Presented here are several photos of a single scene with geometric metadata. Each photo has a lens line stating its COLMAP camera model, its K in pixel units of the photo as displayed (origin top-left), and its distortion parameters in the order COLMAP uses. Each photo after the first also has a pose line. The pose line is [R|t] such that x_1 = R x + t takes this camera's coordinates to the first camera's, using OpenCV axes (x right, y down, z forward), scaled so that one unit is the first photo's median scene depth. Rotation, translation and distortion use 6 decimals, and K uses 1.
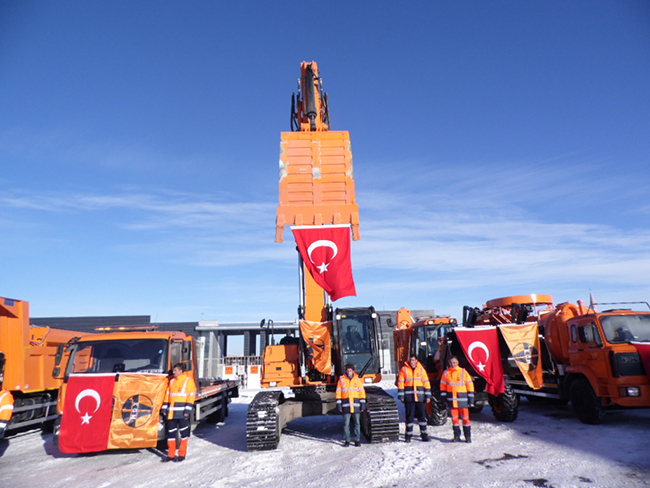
lens RADIAL K [[424.1, 0, 326.3], [0, 424.1, 246.2], [0, 0, 1]] dist [0.009857, 0.004136]
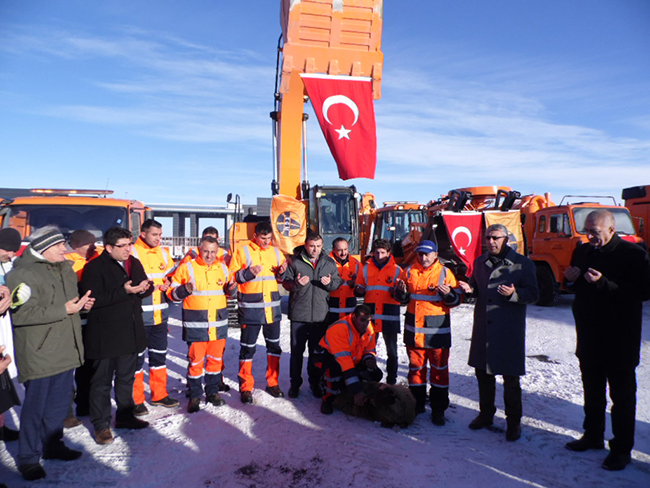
lens RADIAL K [[424.1, 0, 324.1], [0, 424.1, 242.4], [0, 0, 1]] dist [0.009857, 0.004136]
pose [[0.986496, 0.038620, 0.159165, -0.113192], [-0.077112, 0.966874, 0.243328, 0.046682], [-0.144495, -0.252315, 0.956796, 0.102399]]
